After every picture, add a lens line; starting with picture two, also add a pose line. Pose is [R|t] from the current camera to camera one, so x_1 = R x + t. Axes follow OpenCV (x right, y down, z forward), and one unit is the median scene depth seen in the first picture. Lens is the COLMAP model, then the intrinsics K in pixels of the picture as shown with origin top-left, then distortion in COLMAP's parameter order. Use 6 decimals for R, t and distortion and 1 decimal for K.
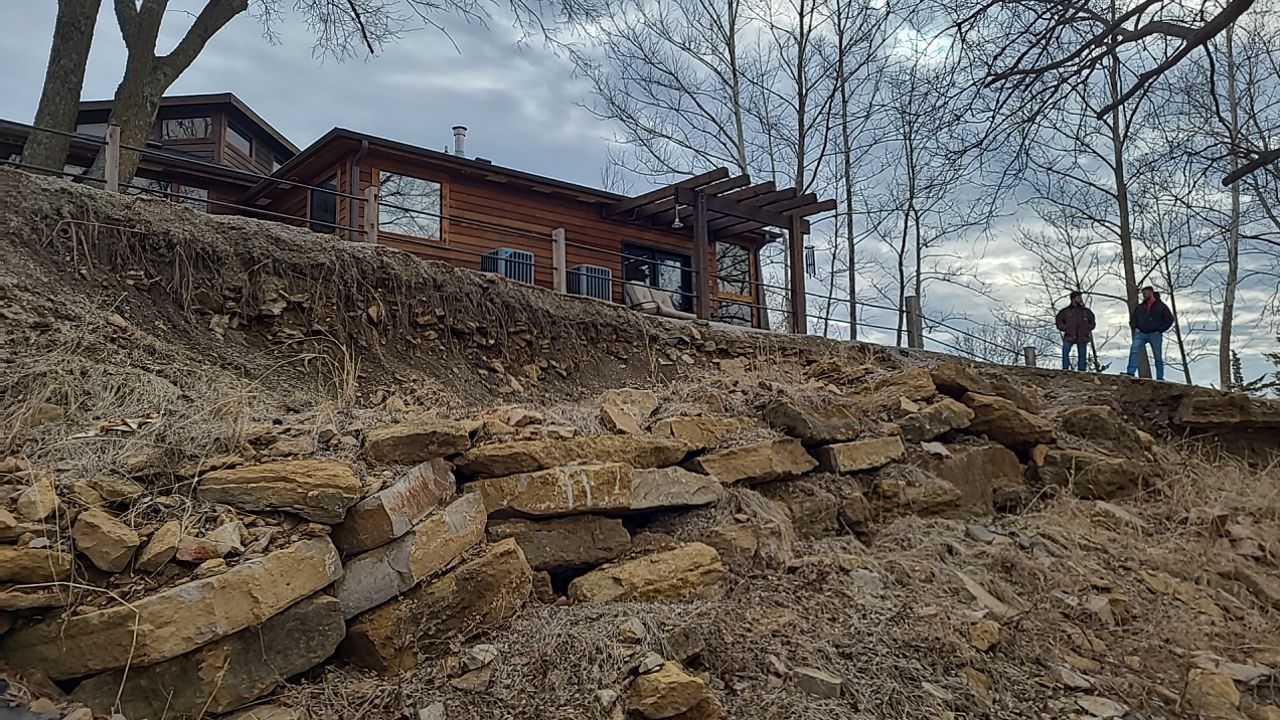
lens RADIAL K [[961.5, 0, 641.3], [0, 961.5, 342.4], [0, 0, 1]] dist [0.063016, -0.056150]
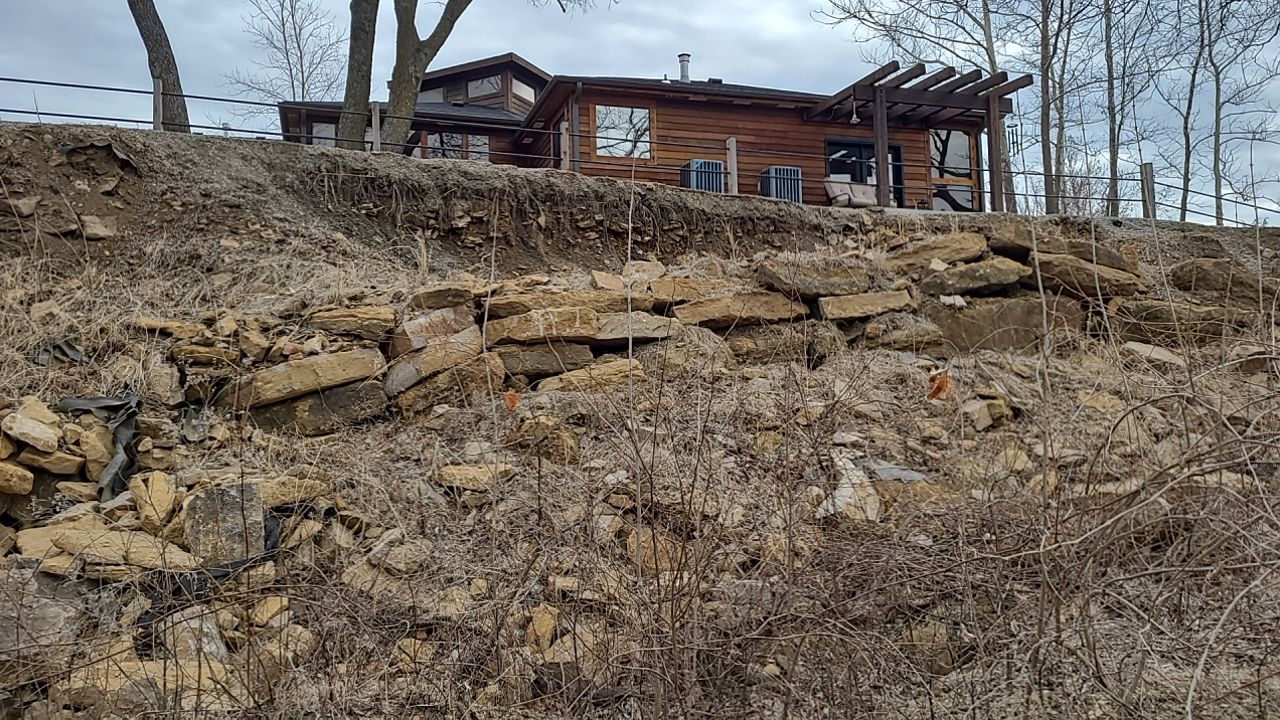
lens RADIAL K [[960.3, 0, 645.4], [0, 960.3, 333.2], [0, 0, 1]] dist [0.039974, -0.019813]
pose [[0.929098, -0.033177, -0.368342, 0.381015], [0.064120, 0.995336, 0.072082, 0.041104], [0.364232, -0.090590, 0.926892, -0.207588]]
